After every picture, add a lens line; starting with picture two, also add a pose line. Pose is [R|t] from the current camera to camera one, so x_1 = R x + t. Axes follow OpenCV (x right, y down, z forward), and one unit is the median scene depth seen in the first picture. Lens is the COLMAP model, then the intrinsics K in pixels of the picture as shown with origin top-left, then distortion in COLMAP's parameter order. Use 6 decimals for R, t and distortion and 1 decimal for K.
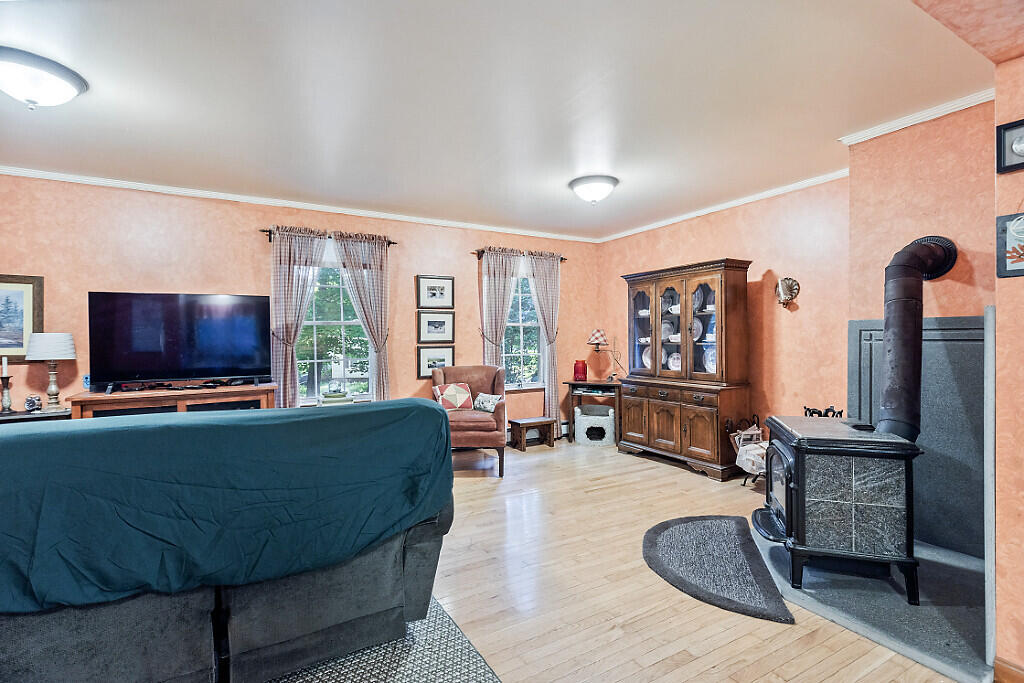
lens RADIAL K [[466.5, 0, 509.8], [0, 466.5, 343.2], [0, 0, 1]] dist [0.000303, 0.000185]
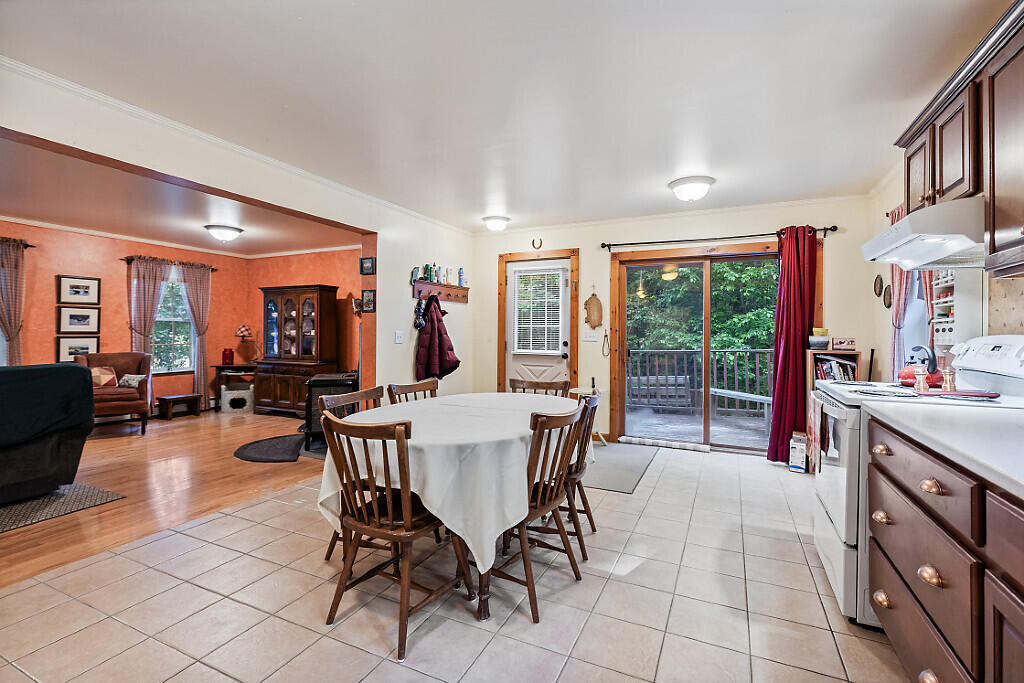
lens RADIAL K [[466.5, 0, 508.9], [0, 466.5, 332.0], [0, 0, 1]] dist [0.000303, 0.000185]
pose [[0.827068, 0.017017, 0.561844, 0.075287], [-0.010501, 0.999835, -0.014824, 0.001349], [-0.562003, 0.006361, 0.827111, -0.566097]]
